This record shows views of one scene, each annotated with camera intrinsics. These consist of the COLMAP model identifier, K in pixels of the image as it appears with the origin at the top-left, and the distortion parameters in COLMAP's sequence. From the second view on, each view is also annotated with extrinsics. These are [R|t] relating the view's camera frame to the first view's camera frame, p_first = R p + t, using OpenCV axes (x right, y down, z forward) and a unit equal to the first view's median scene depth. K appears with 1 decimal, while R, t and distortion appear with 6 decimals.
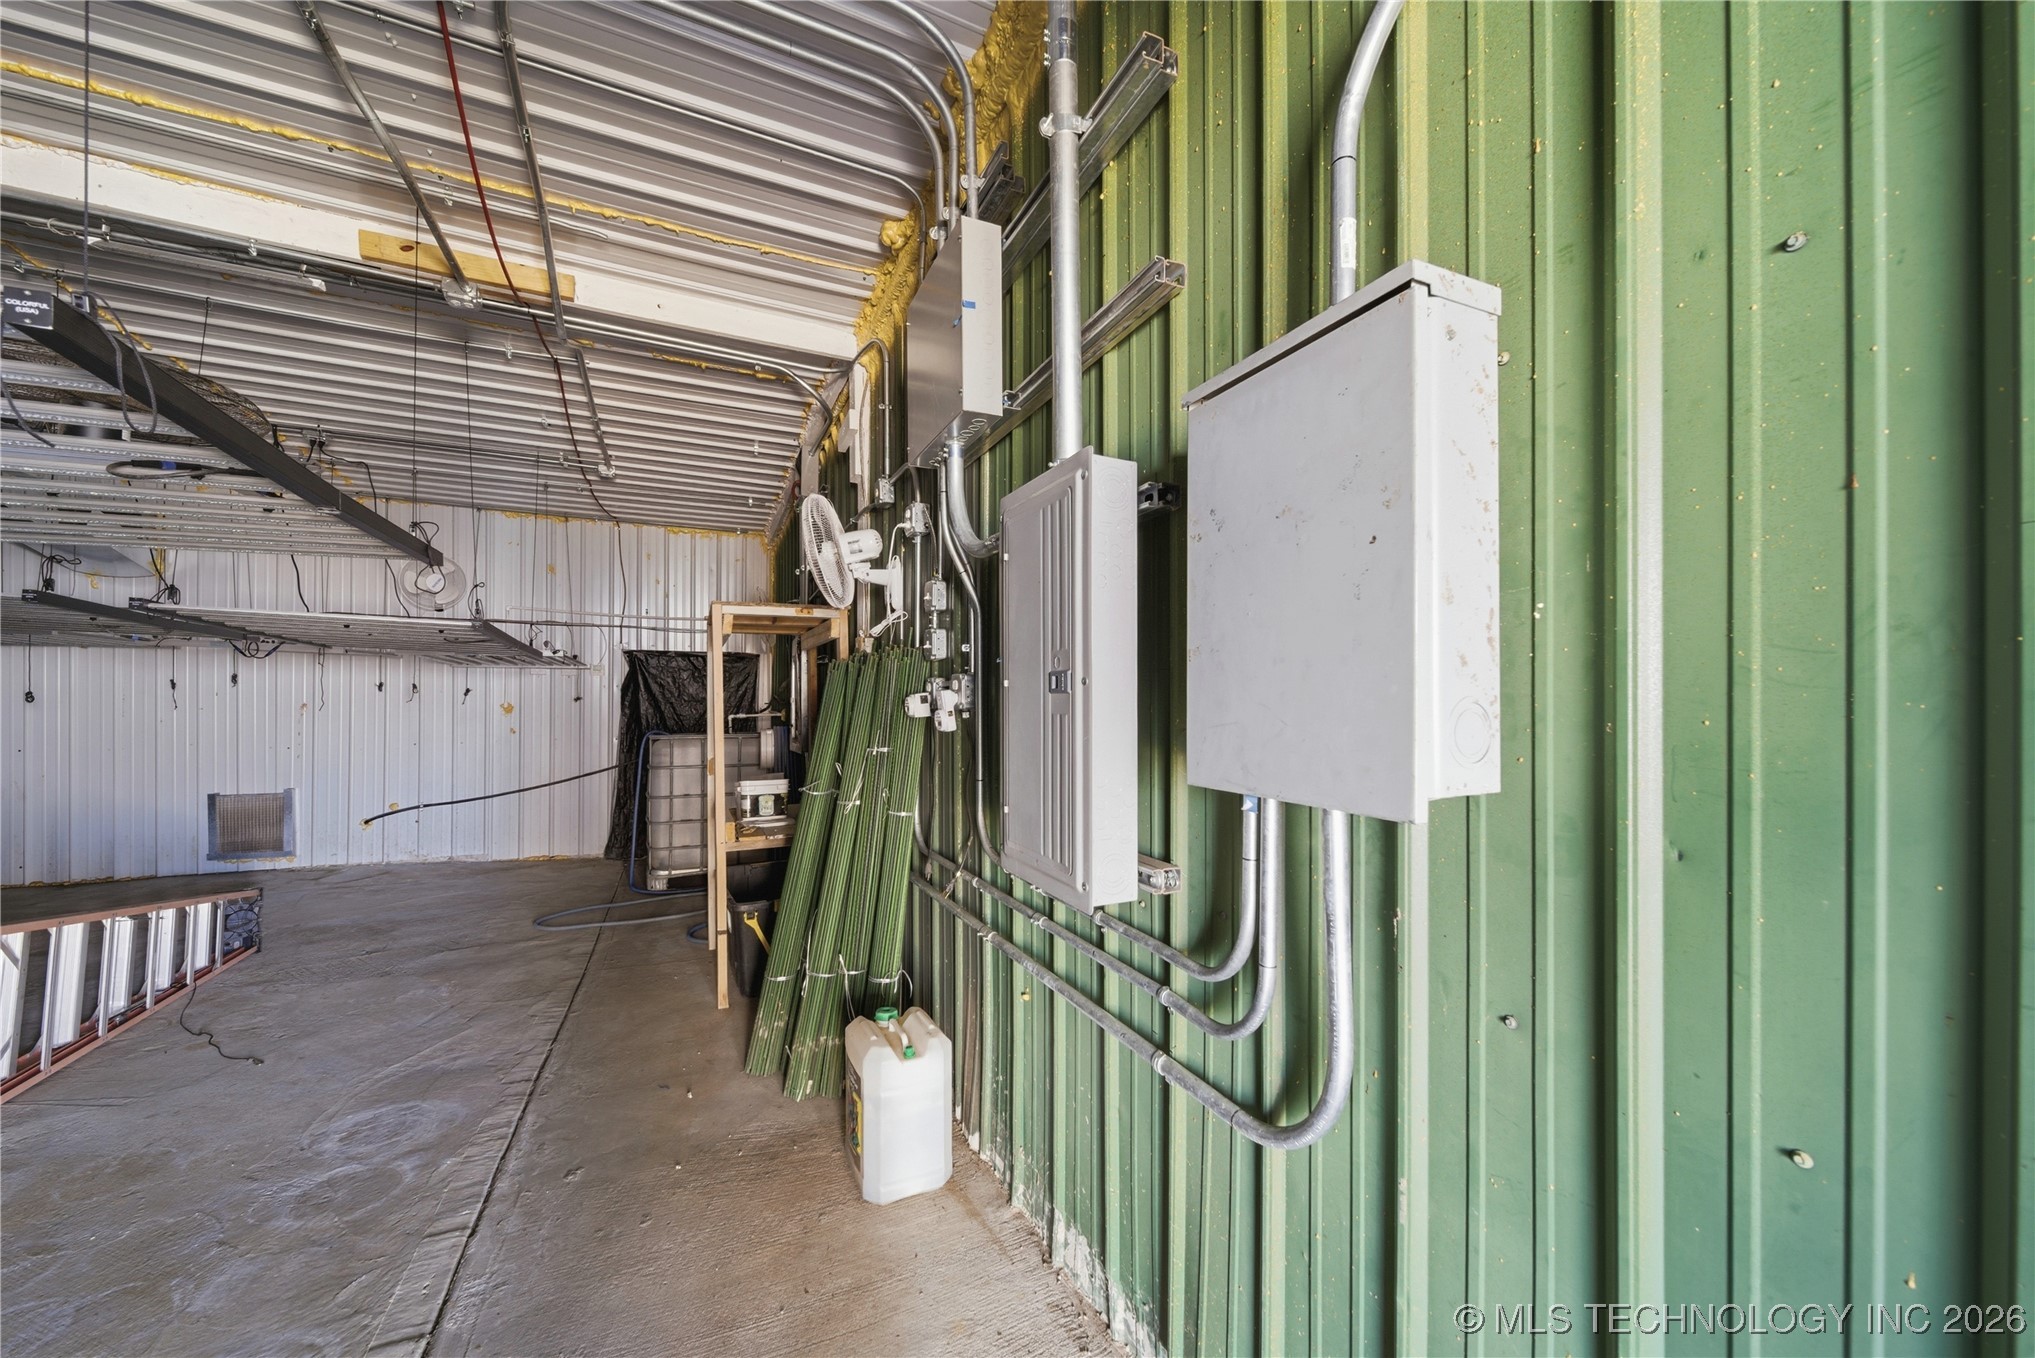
lens RADIAL K [[721.9, 0, 1010.6], [0, 721.9, 694.2], [0, 0, 1]] dist [-0.001000, -0.000870]
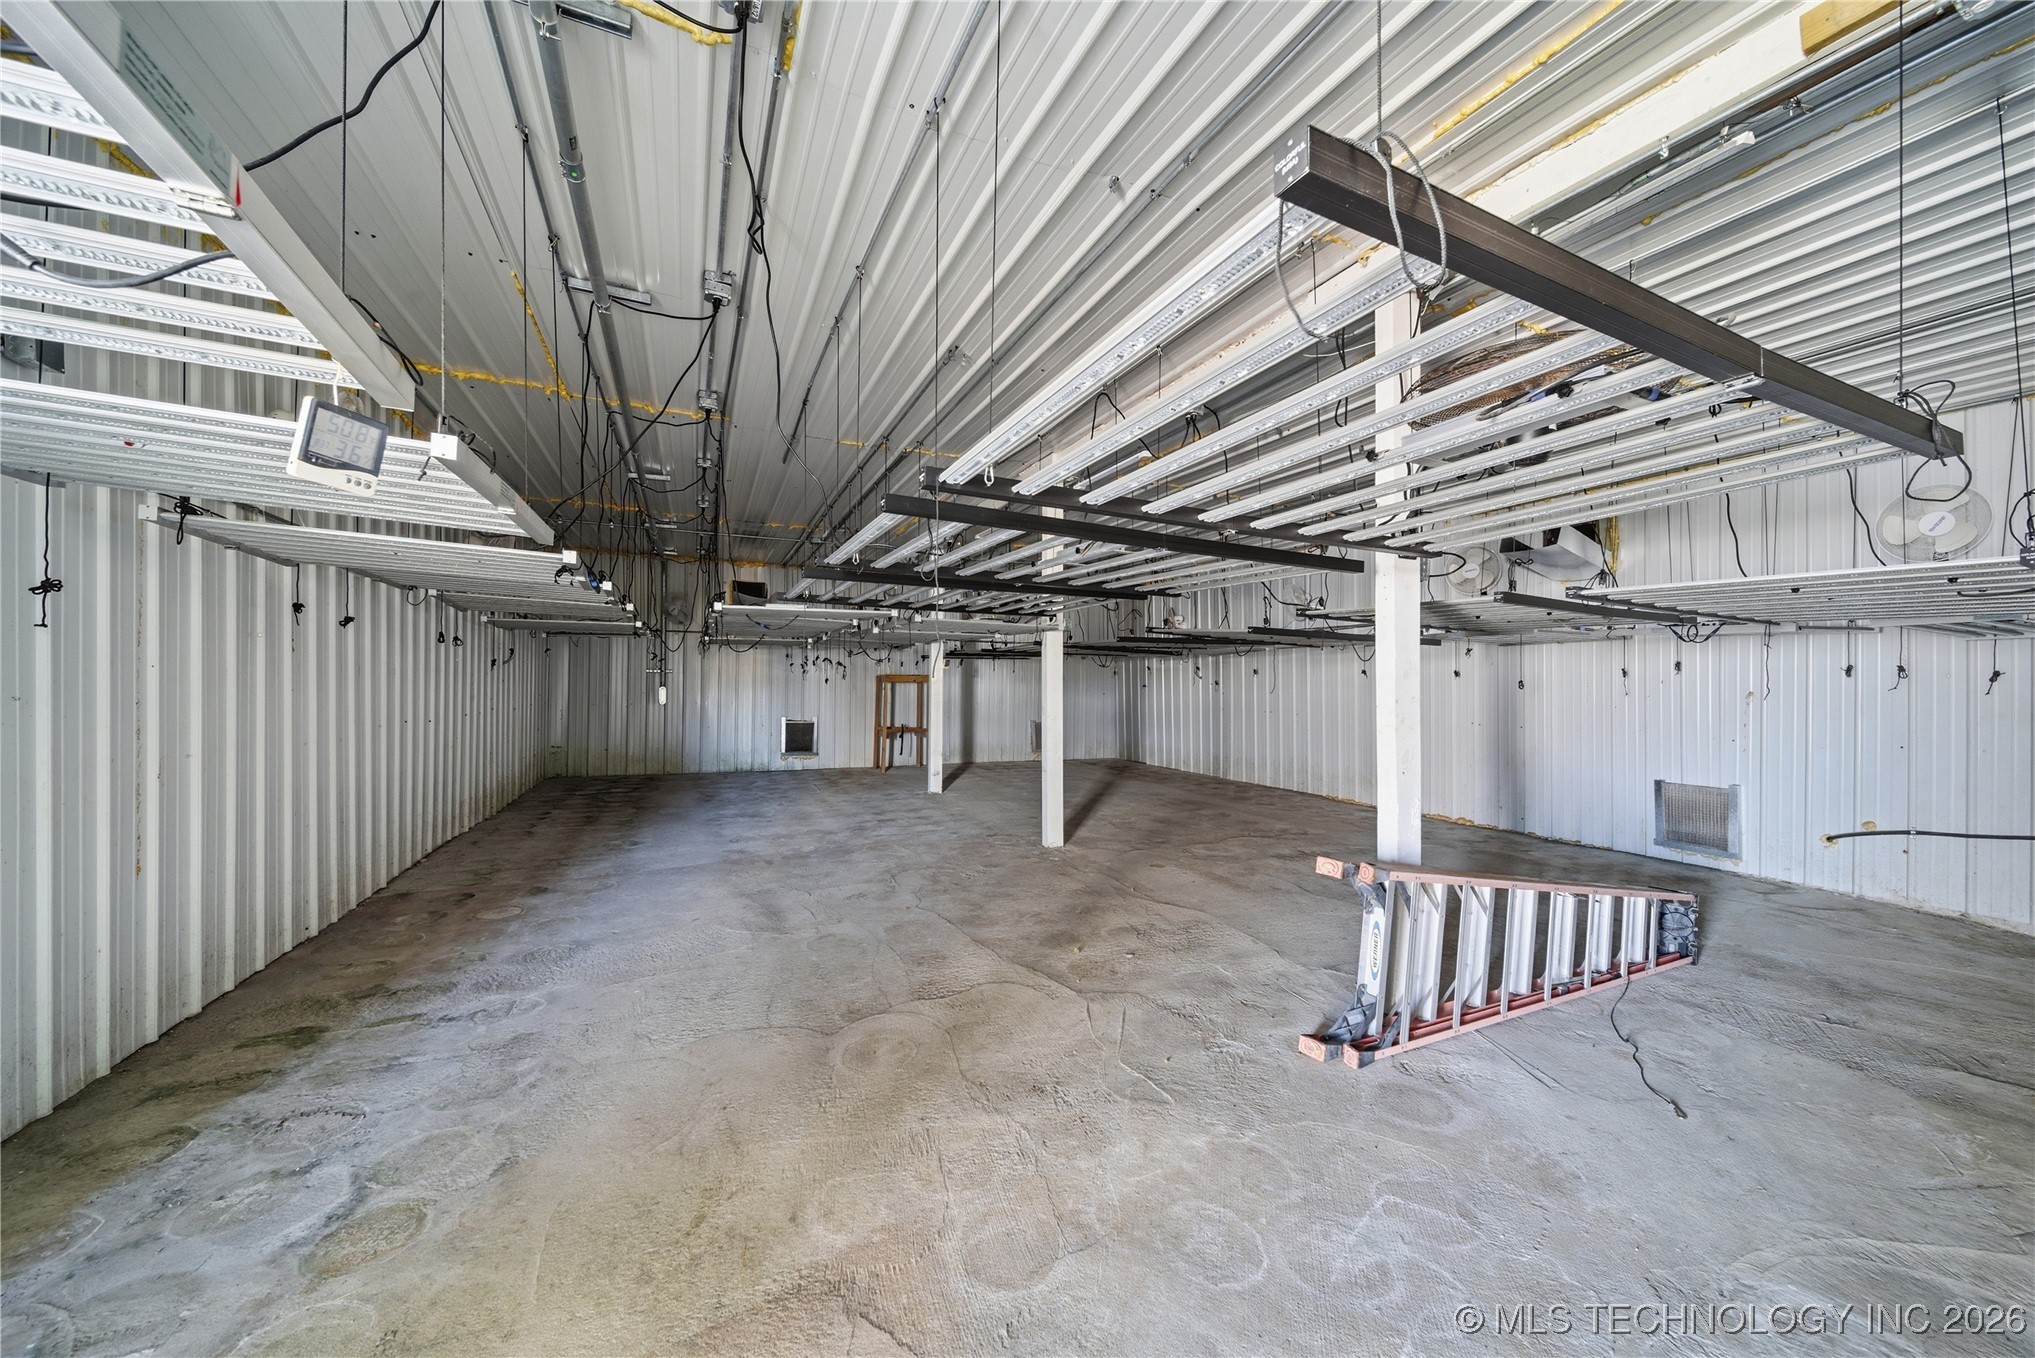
lens RADIAL K [[721.9, 0, 1010.7], [0, 721.9, 683.9], [0, 0, 1]] dist [-0.001000, -0.000870]
pose [[-0.010248, -0.002765, -0.999944, -0.136624], [0.004111, 0.999988, -0.002807, 0.003835], [0.999939, -0.004140, -0.010237, 0.161484]]
